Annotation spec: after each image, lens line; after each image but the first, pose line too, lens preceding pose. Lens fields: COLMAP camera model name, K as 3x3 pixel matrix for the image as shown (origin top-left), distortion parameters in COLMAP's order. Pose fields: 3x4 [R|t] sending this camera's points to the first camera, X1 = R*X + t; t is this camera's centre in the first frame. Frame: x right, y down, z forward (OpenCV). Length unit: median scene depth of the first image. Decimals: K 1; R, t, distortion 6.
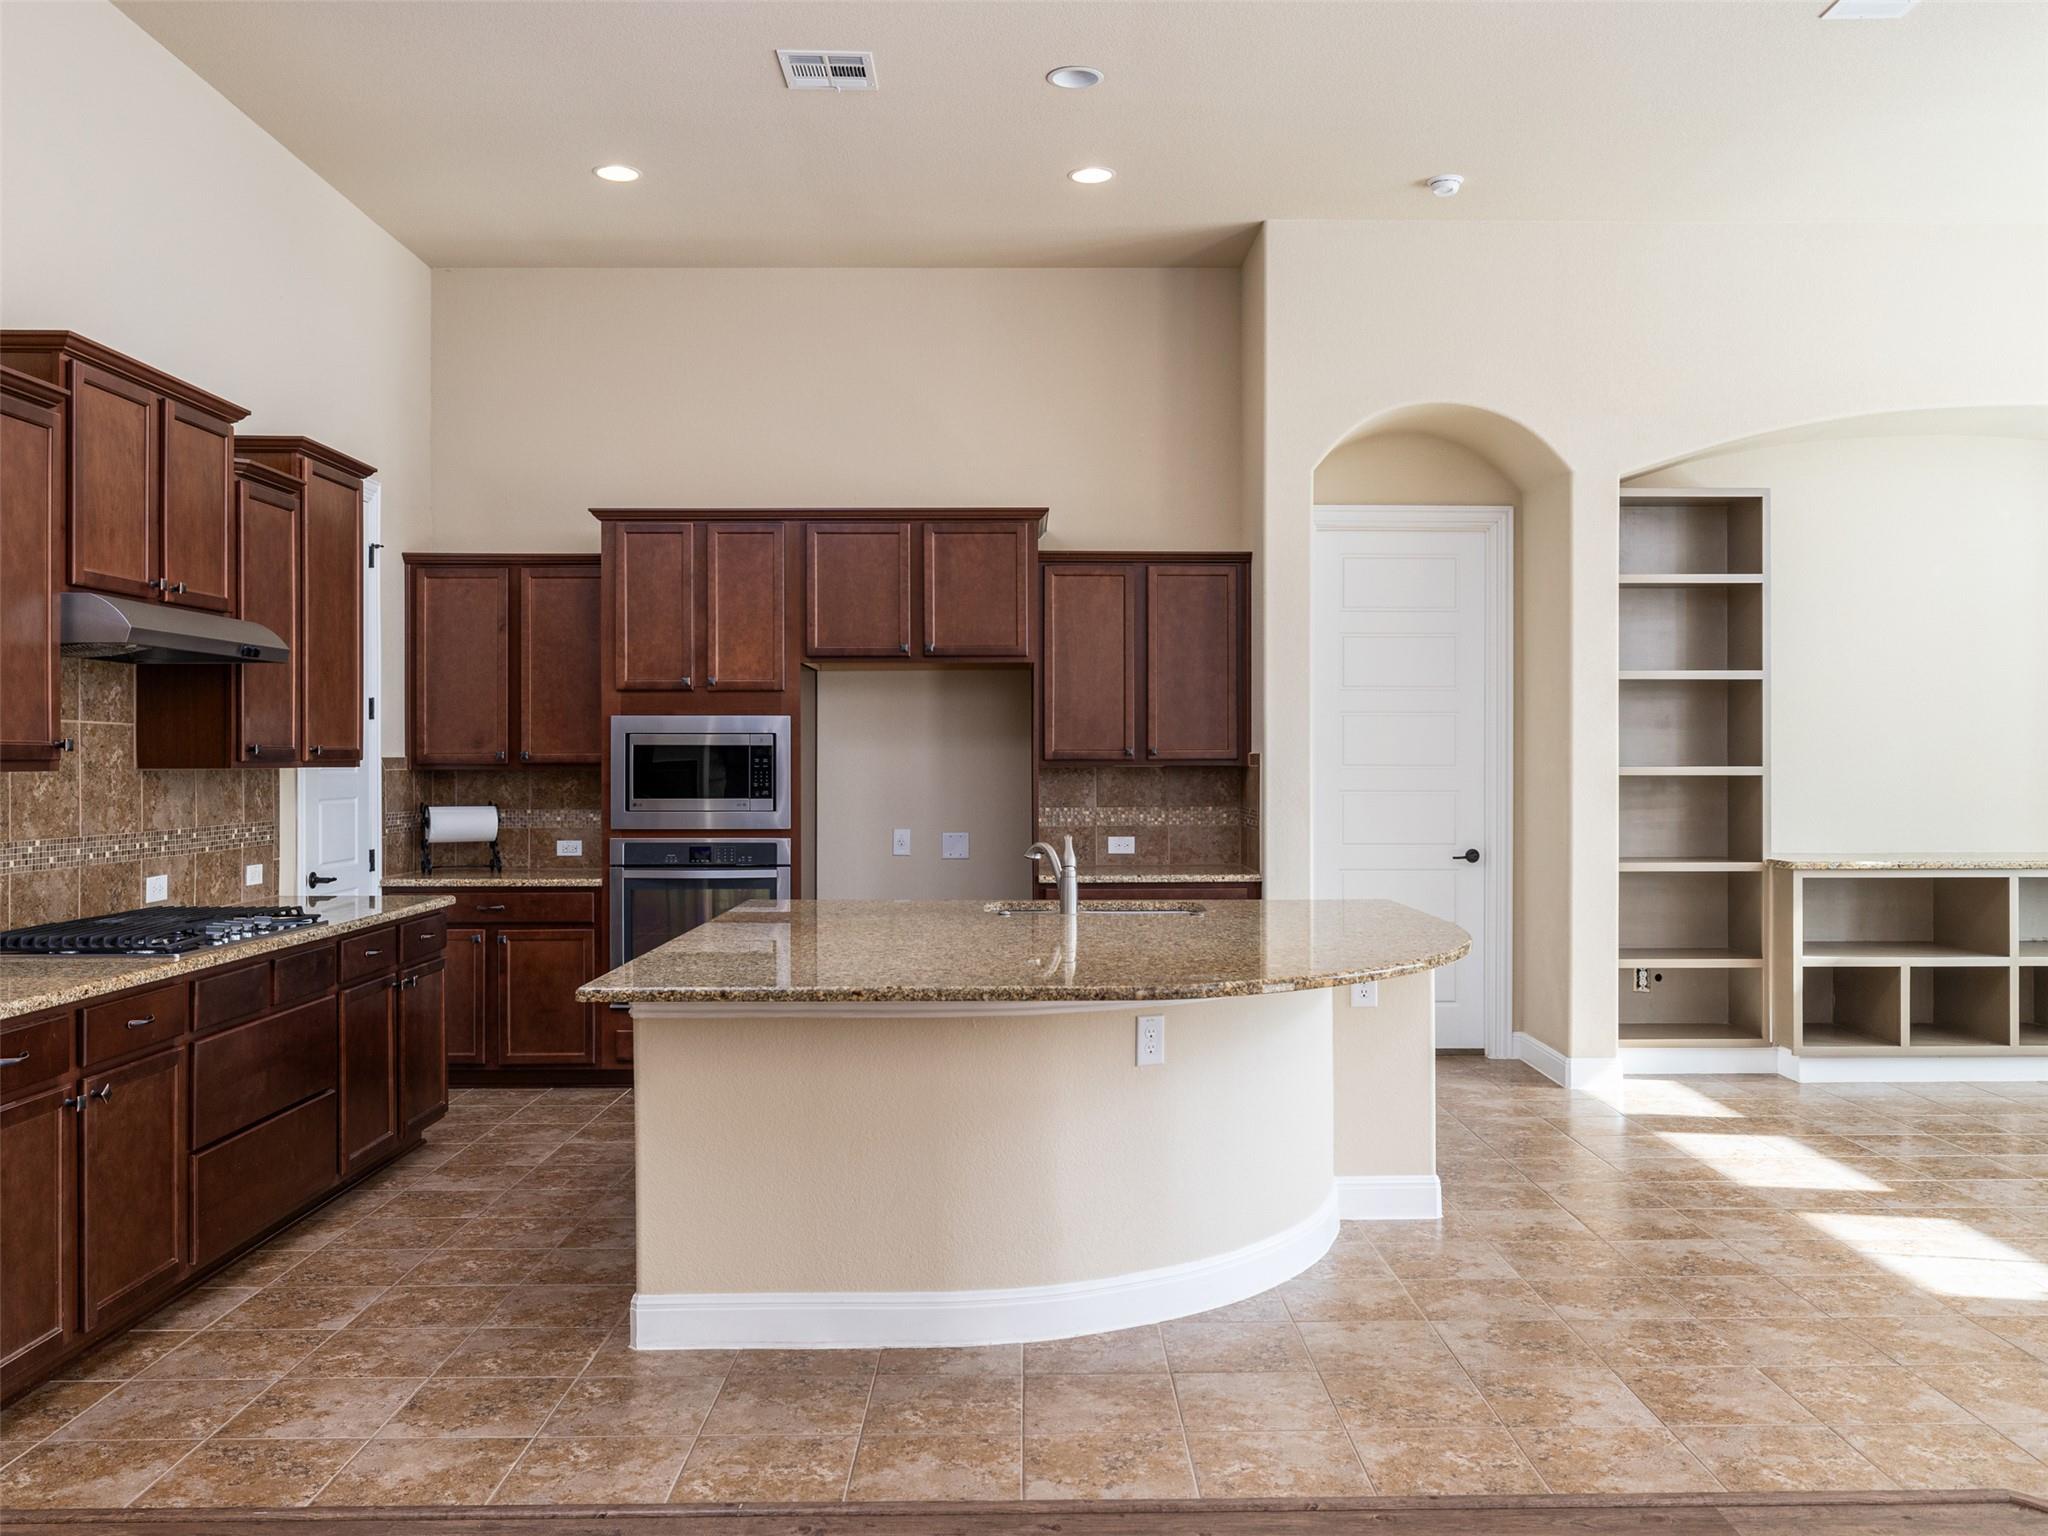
lens RADIAL K [[1674.4, 0, 1050.6], [0, 1674.4, 759.7], [0, 0, 1]] dist [-0.001872, 0.002052]
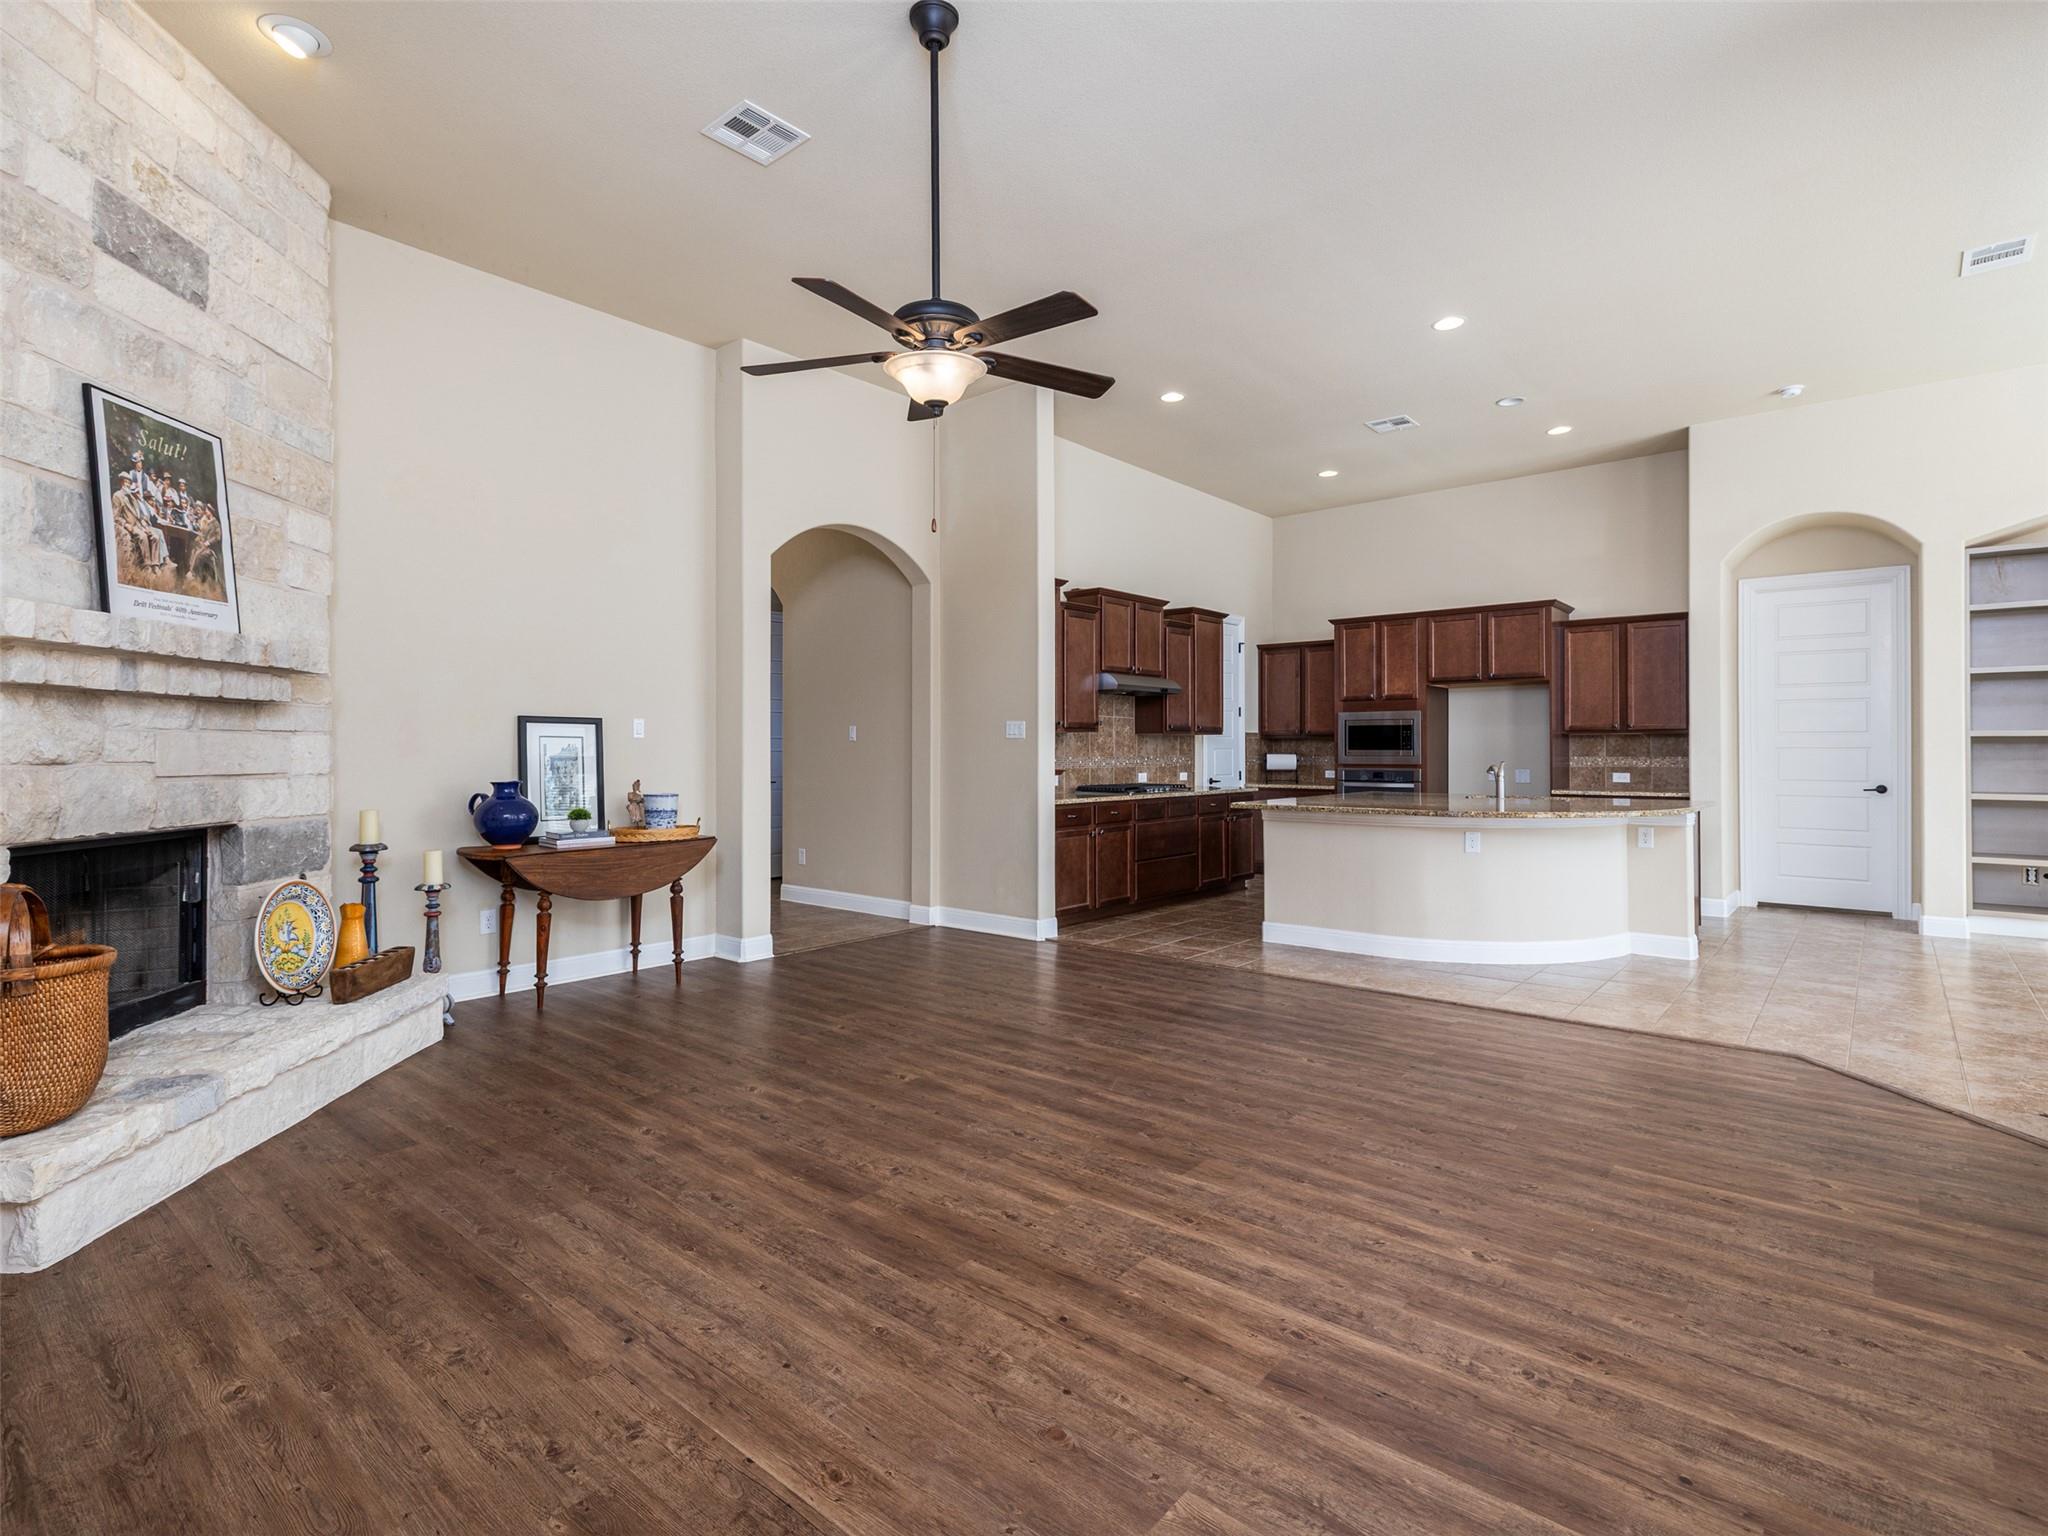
lens RADIAL K [[999.4, 0, 1019.2], [0, 999.4, 752.6], [0, 0, 1]] dist [0.001402, 0.000135]
pose [[0.746896, 0.002711, -0.664935, 0.300965], [-0.000585, 0.999994, 0.003421, 0.022550], [0.664941, -0.002166, 0.746893, -0.268014]]
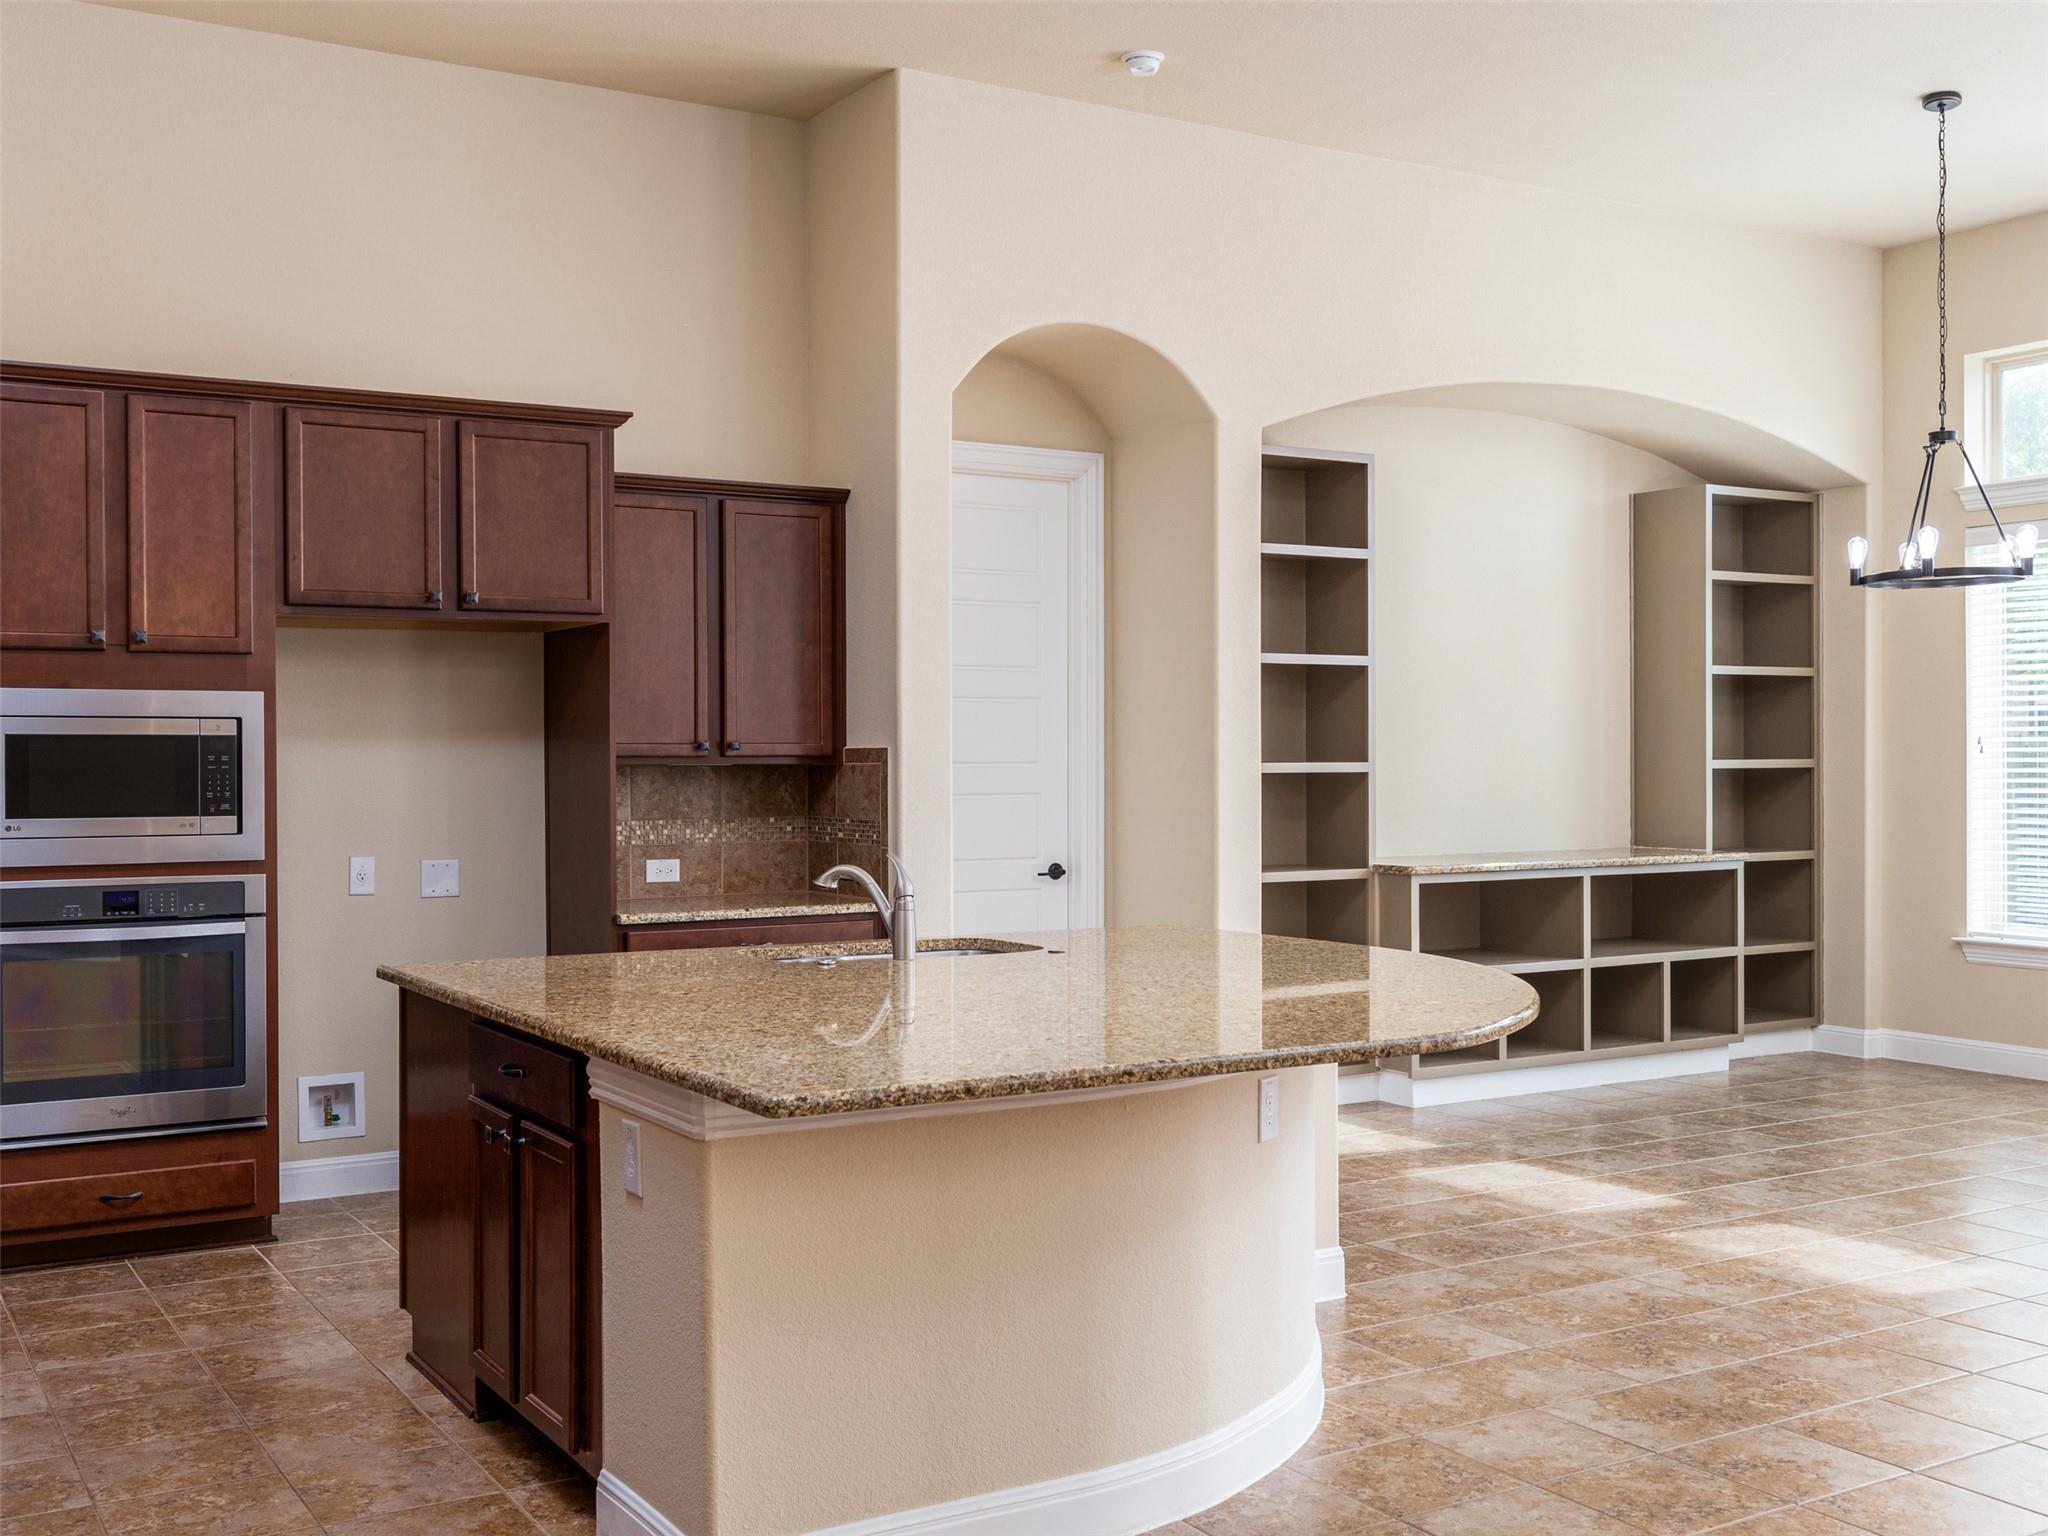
lens RADIAL K [[2085.3, 0, 1024.0], [0, 2085.3, 768.0], [0, 0, 1]] dist [-0.004981, 0.021245]
pose [[0.865321, -0.004818, 0.501194, -0.310466], [0.003078, 0.999986, 0.004298, 0.001774], [-0.501208, -0.002177, 0.865324, 0.123290]]
